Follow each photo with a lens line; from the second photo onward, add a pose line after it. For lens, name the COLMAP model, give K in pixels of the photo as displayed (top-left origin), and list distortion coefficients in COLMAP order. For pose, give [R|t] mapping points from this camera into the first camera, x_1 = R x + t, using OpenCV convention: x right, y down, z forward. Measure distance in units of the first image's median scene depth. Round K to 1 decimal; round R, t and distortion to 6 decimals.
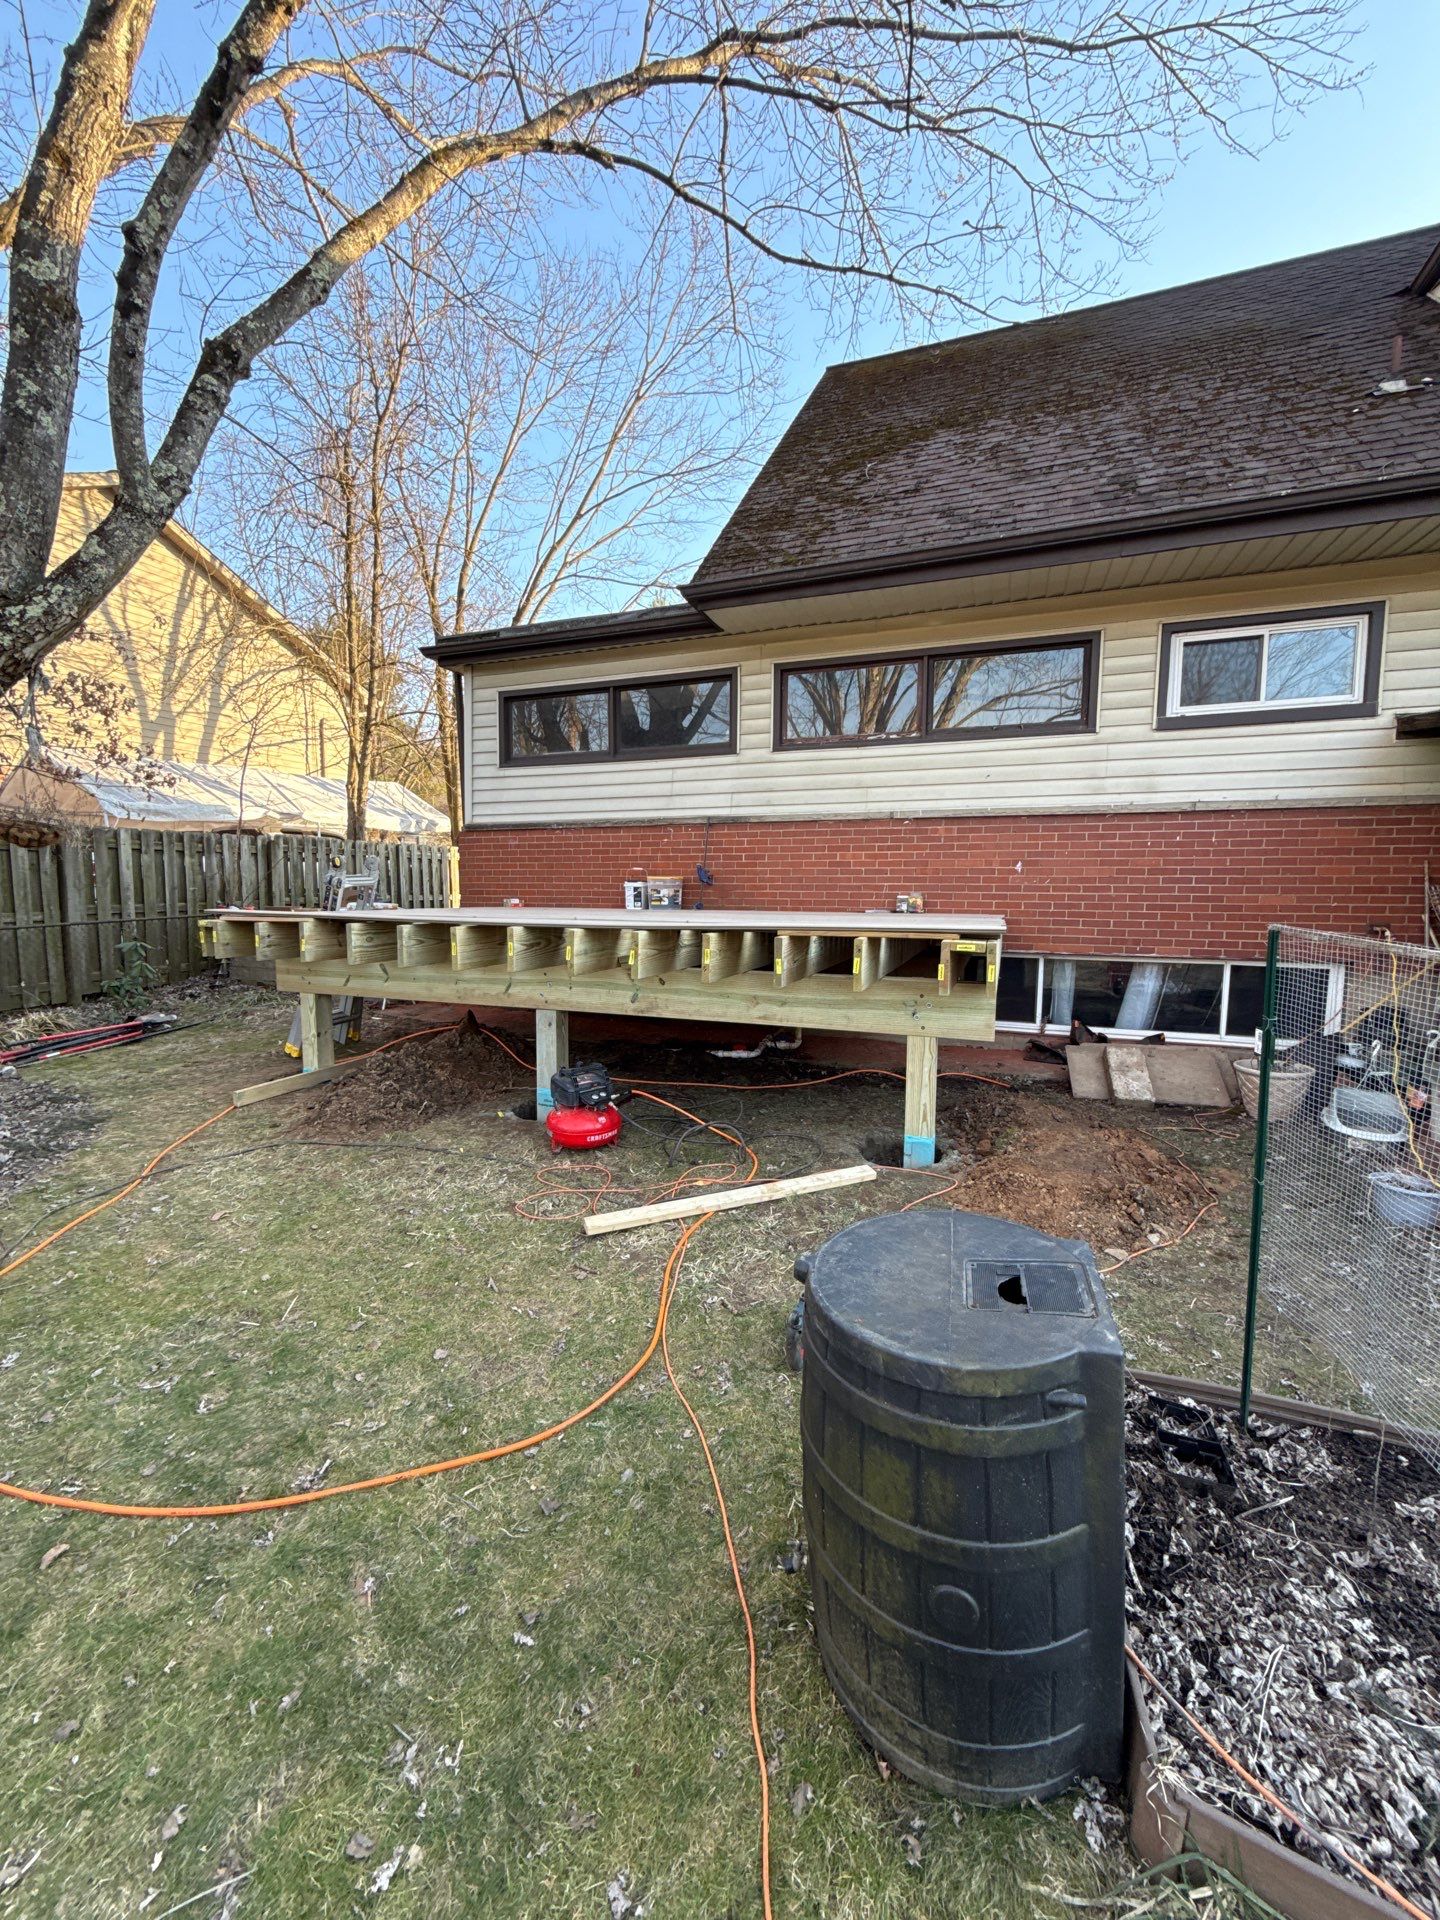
lens RADIAL K [[764.5, 0, 707.4], [0, 764.5, 966.0], [0, 0, 1]] dist [-0.005031, -0.000858]
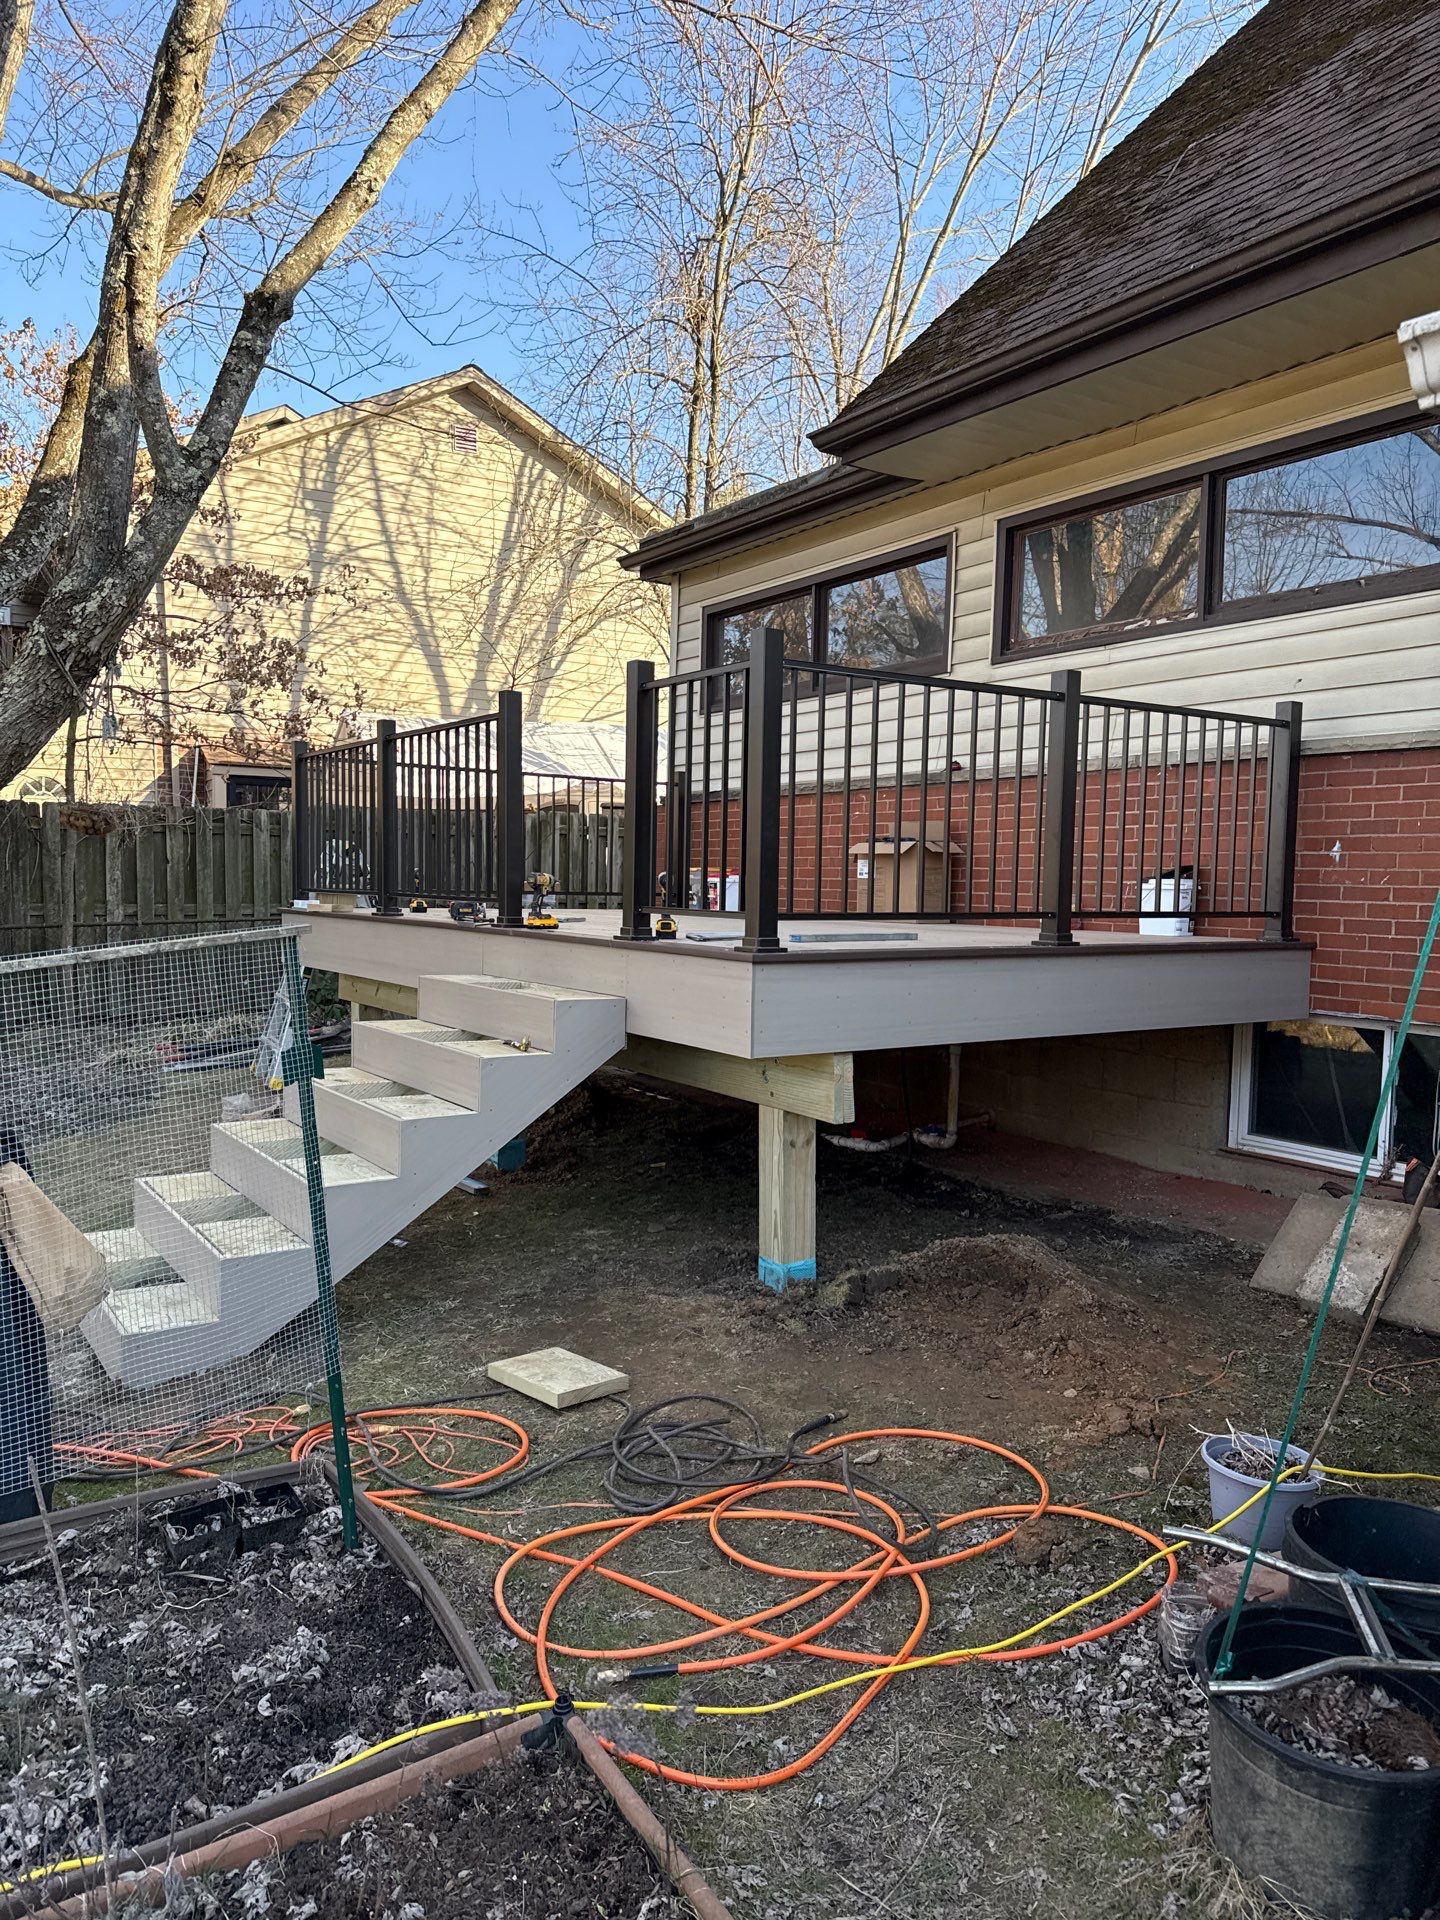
lens RADIAL K [[1371.6, 0, 719.5], [0, 1371.6, 972.0], [0, 0, 1]] dist [0.024589, -0.019324]
pose [[0.813592, 0.047221, -0.579516, 0.612395], [-0.072822, 0.997124, -0.020986, 0.002748], [0.576858, 0.059276, 0.814691, -0.001612]]
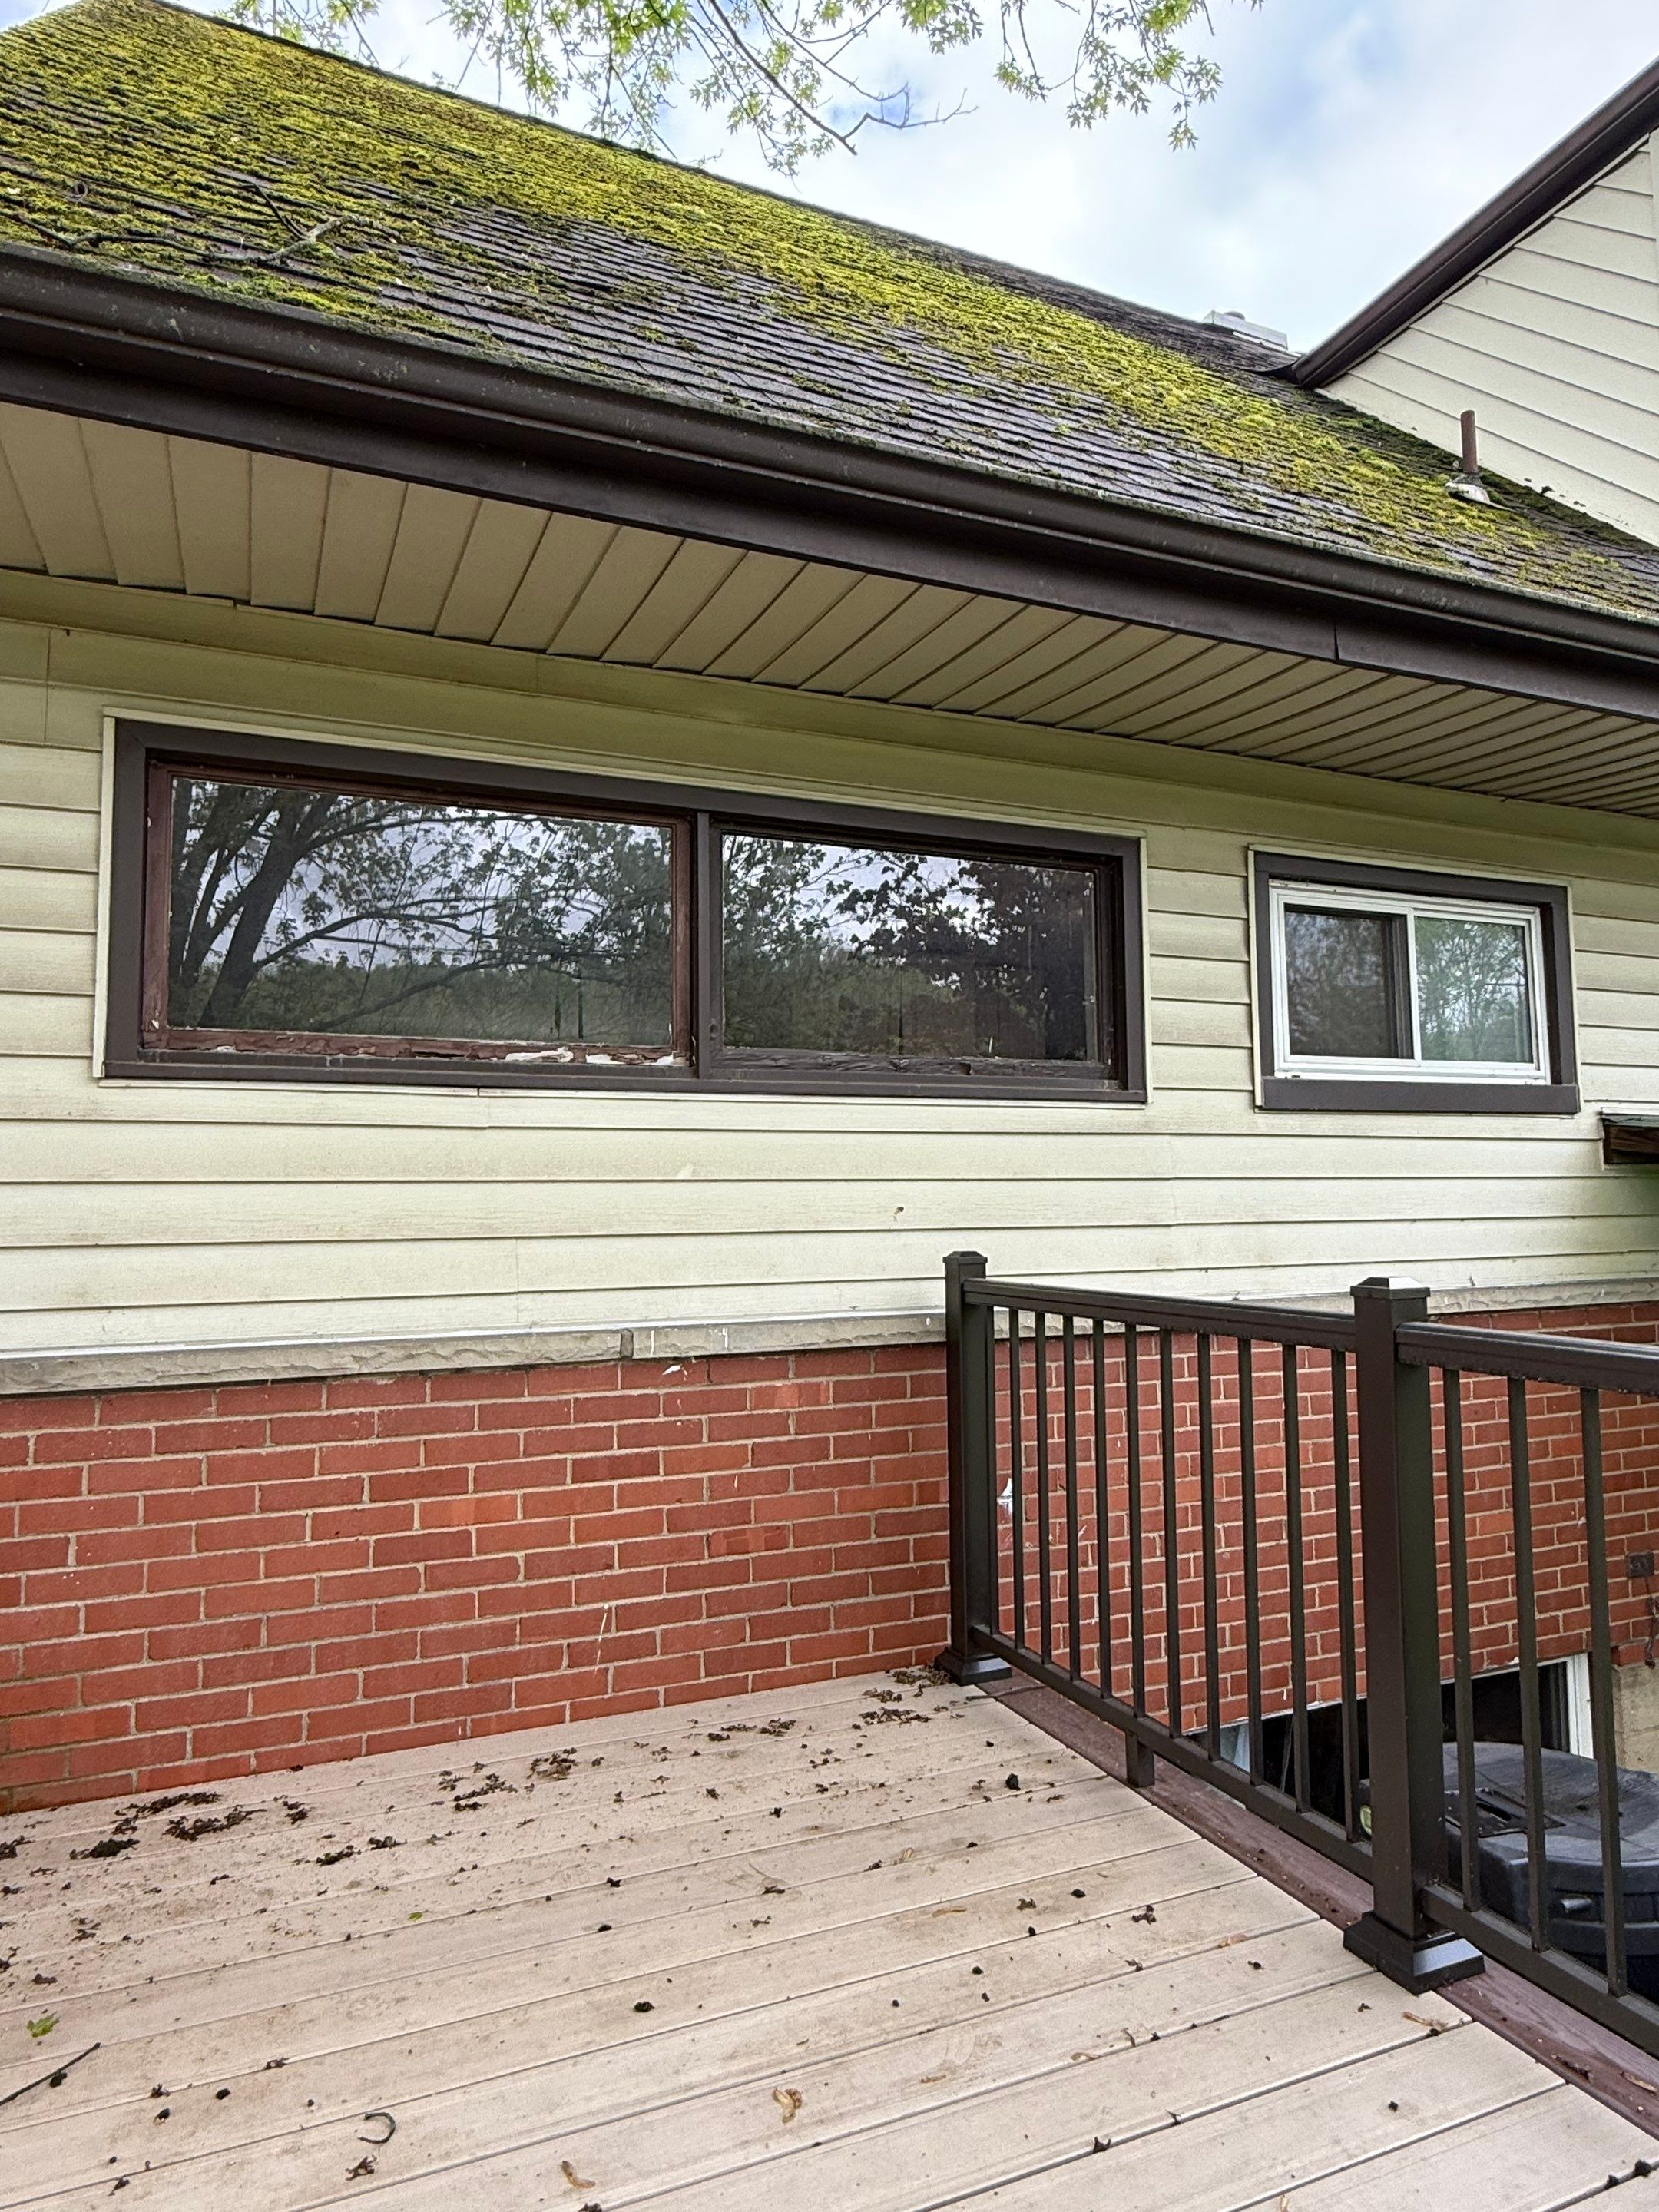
lens RADIAL K [[1339.0, 0, 827.1], [0, 1339.0, 1093.9], [0, 0, 1]] dist [-0.001383, -0.000685]
pose [[0.715135, 0.049545, 0.697228, -0.043159], [0.090248, 0.982591, -0.162390, -0.210246], [-0.693135, 0.179054, 0.698214, 0.627829]]
